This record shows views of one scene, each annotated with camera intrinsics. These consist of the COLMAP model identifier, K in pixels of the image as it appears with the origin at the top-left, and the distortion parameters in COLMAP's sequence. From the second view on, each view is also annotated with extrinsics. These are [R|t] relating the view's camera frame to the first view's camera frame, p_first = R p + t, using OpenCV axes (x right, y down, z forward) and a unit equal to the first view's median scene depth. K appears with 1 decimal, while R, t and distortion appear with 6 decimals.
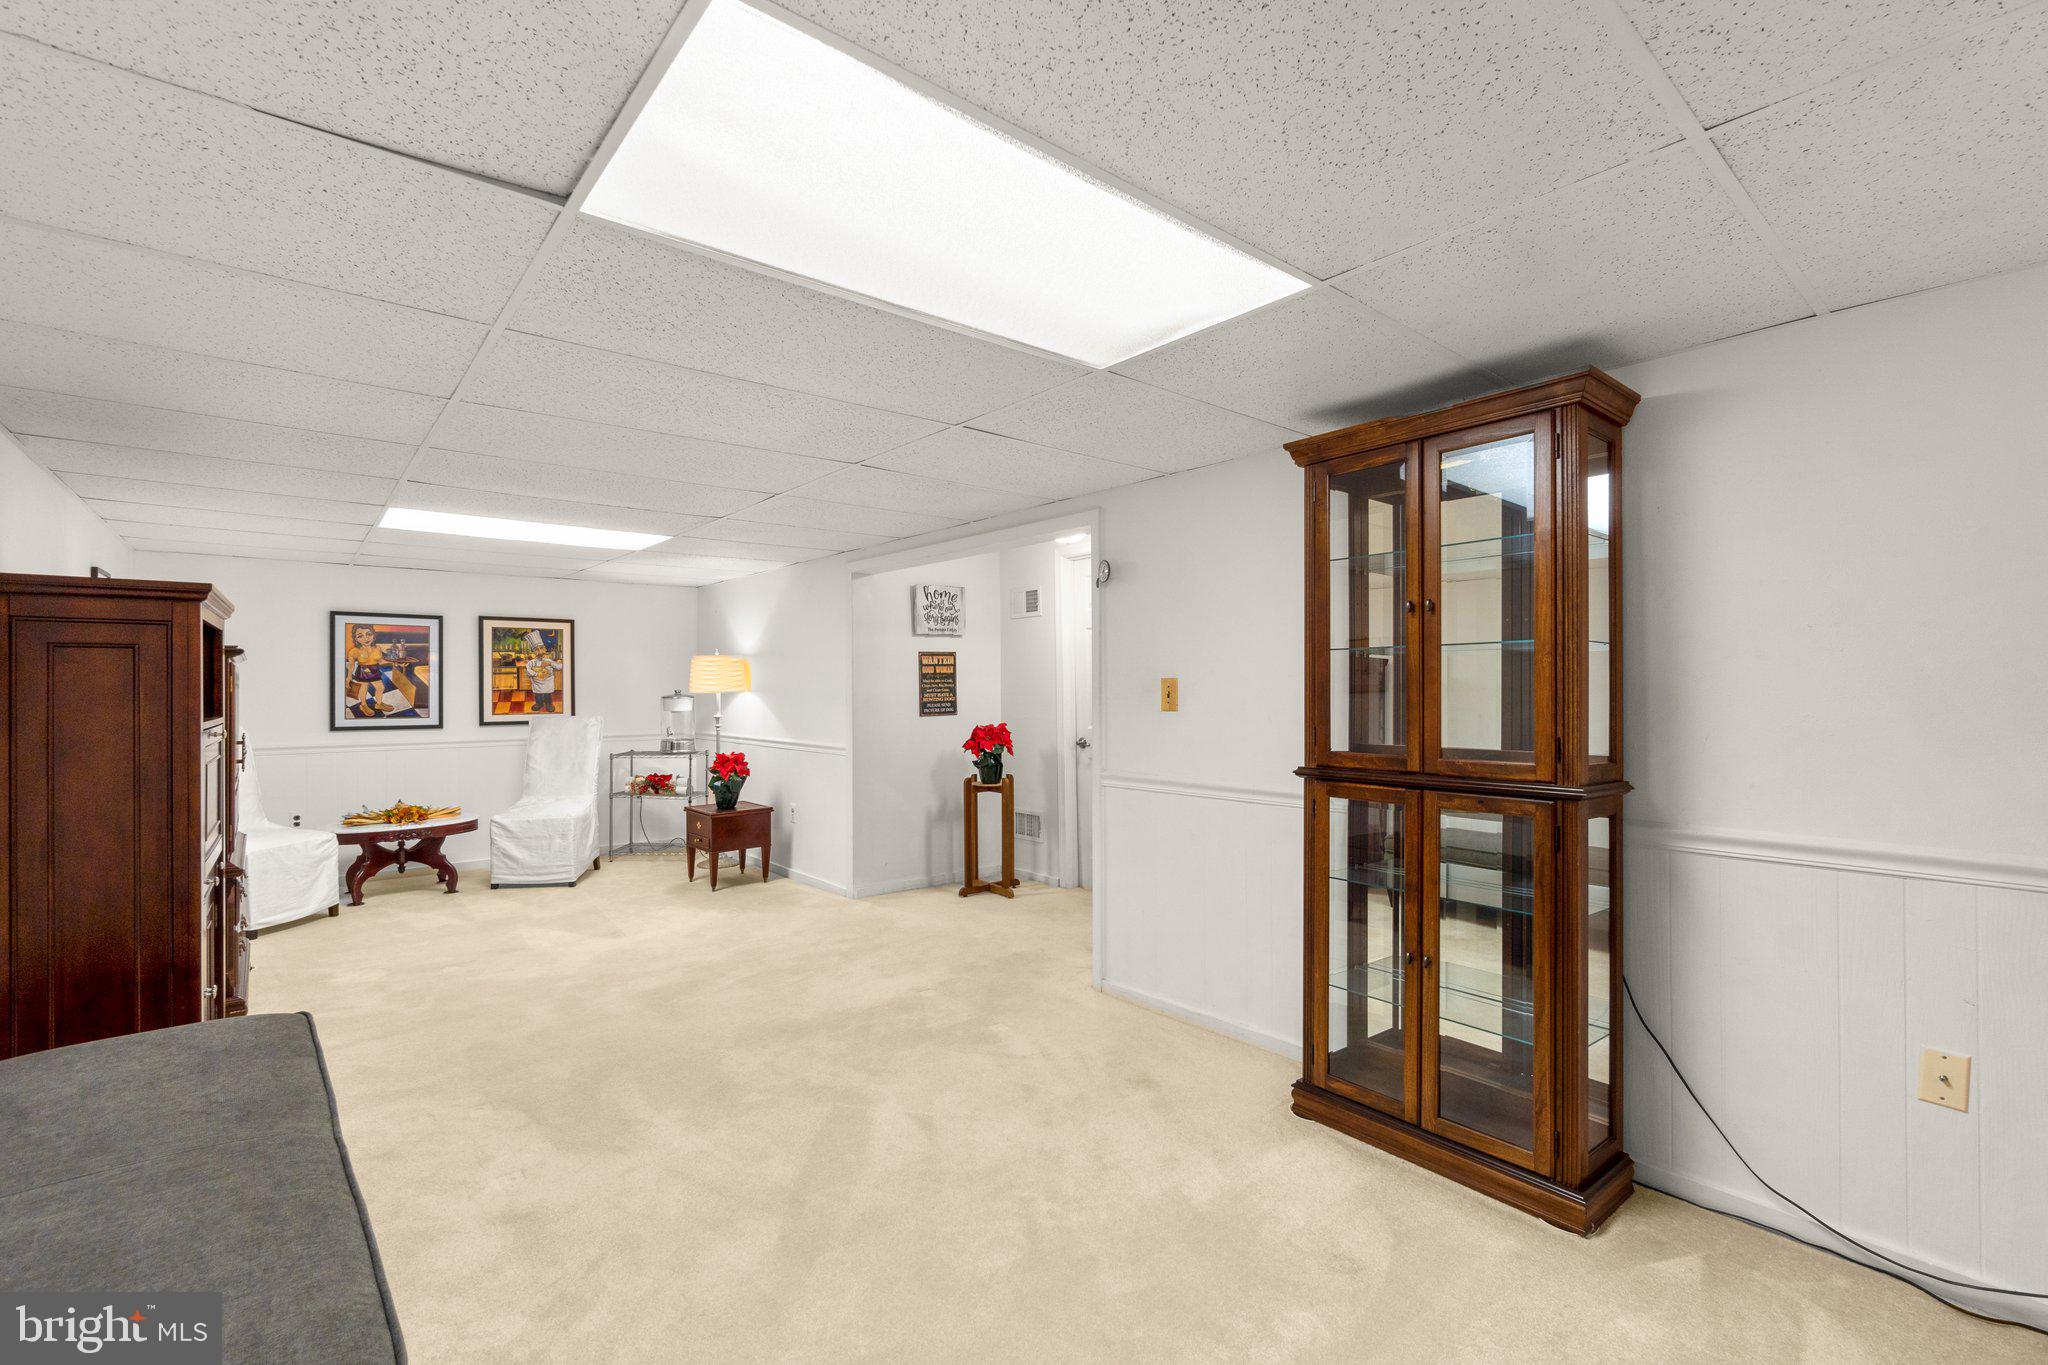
lens RADIAL K [[879.4, 0, 1024.0], [0, 879.4, 682.5], [0, 0, 1]] dist [-0.001150, -0.000075]
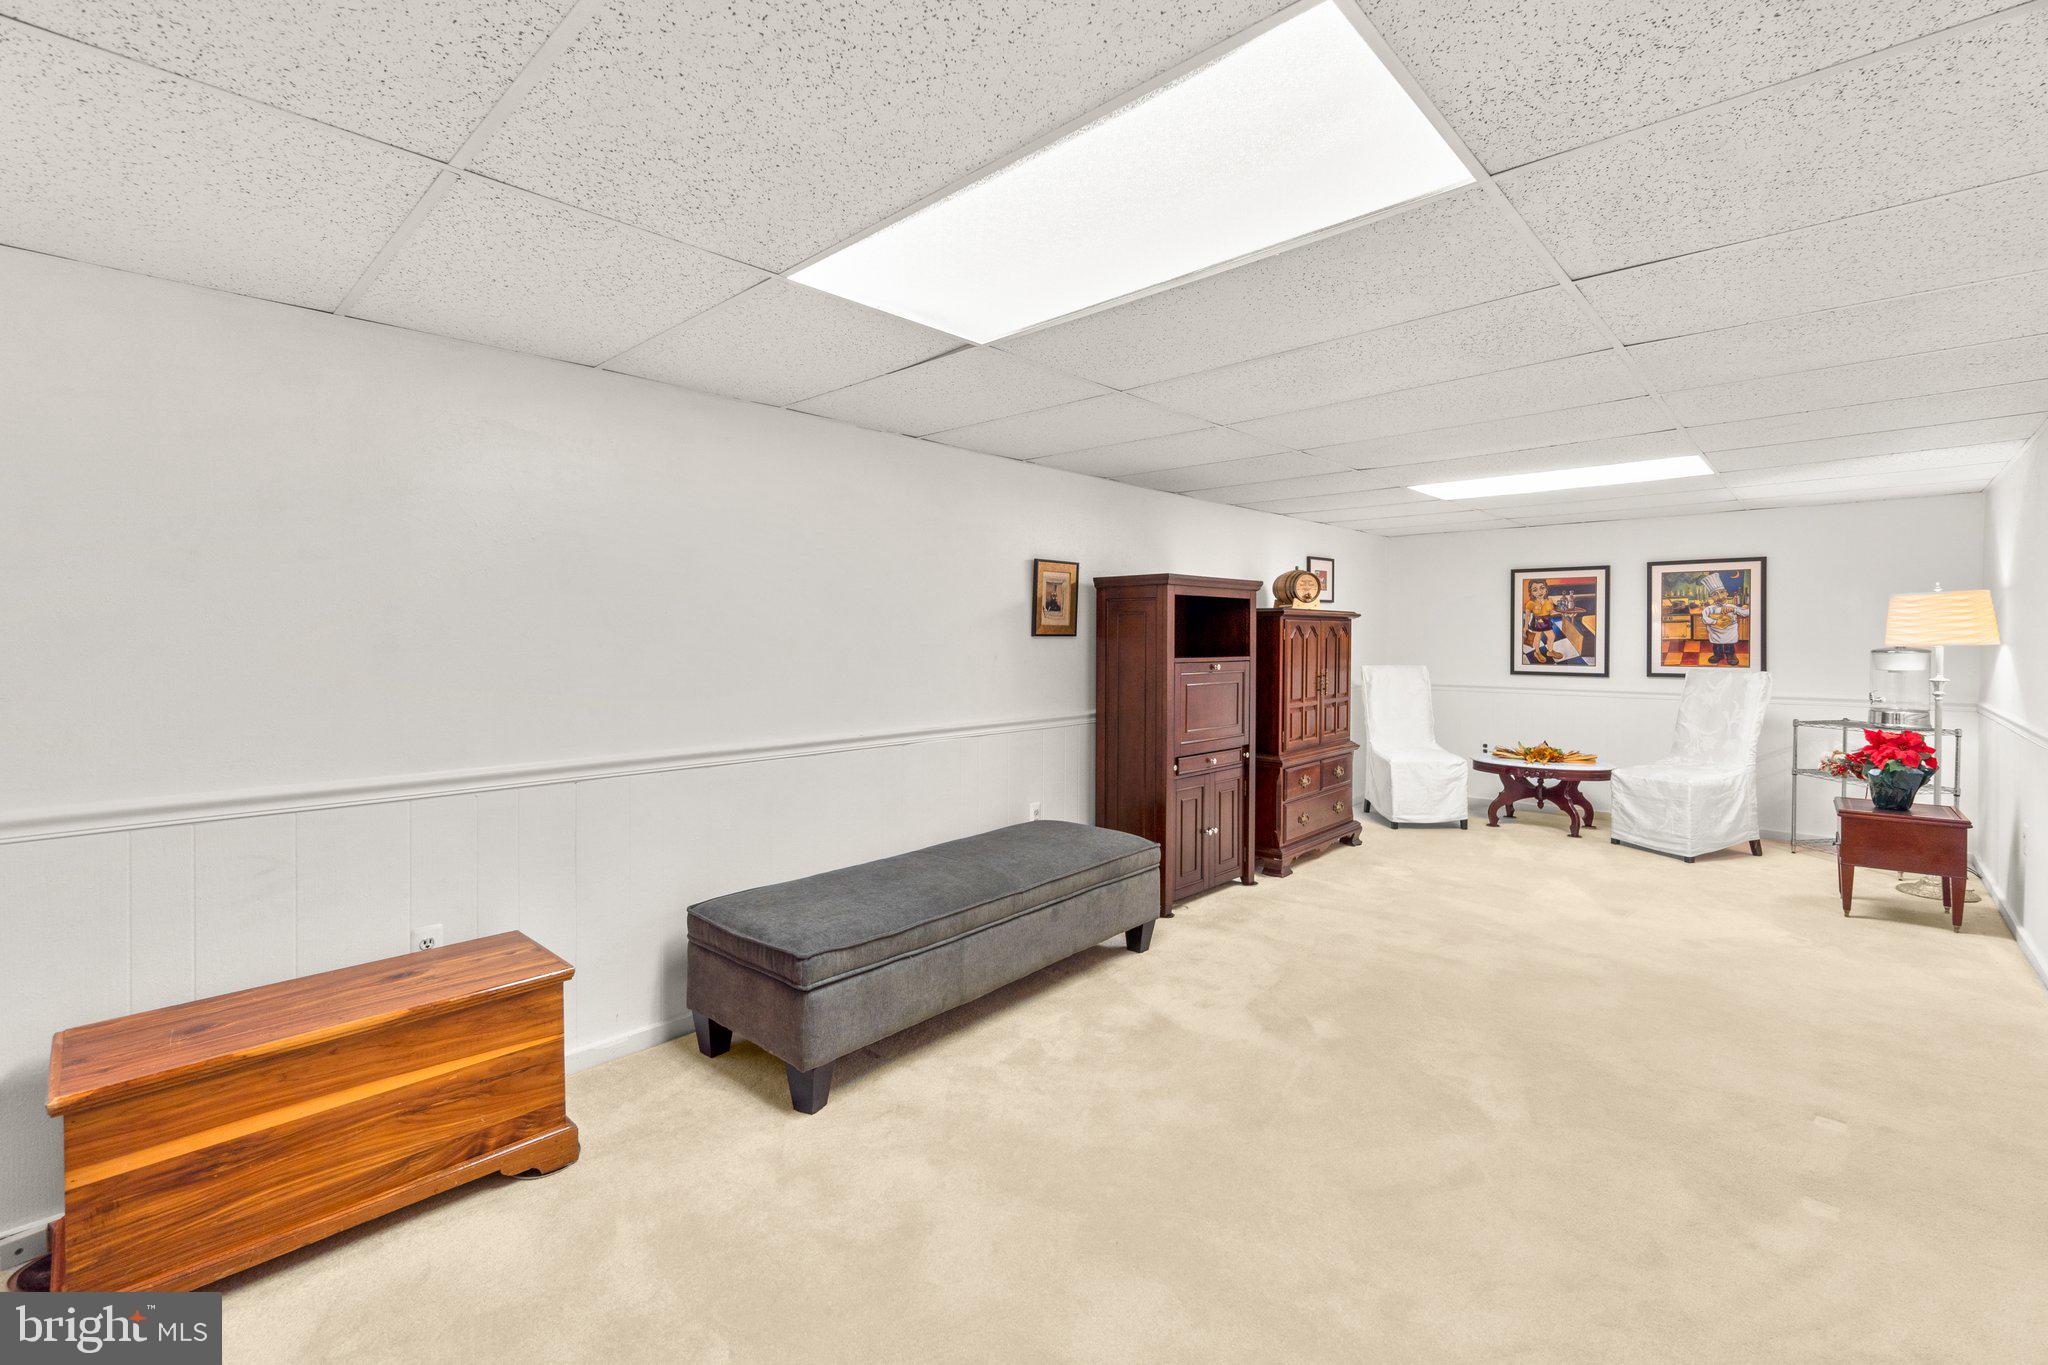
lens RADIAL K [[896.5, 0, 1024.0], [0, 896.5, 635.9], [0, 0, 1]] dist [-0.001867, -0.000296]
pose [[0.124402, 0.003309, -0.992226, 0.280639], [0.003633, 0.999986, 0.003791, -0.001578], [0.992225, -0.004076, 0.124389, 0.213439]]
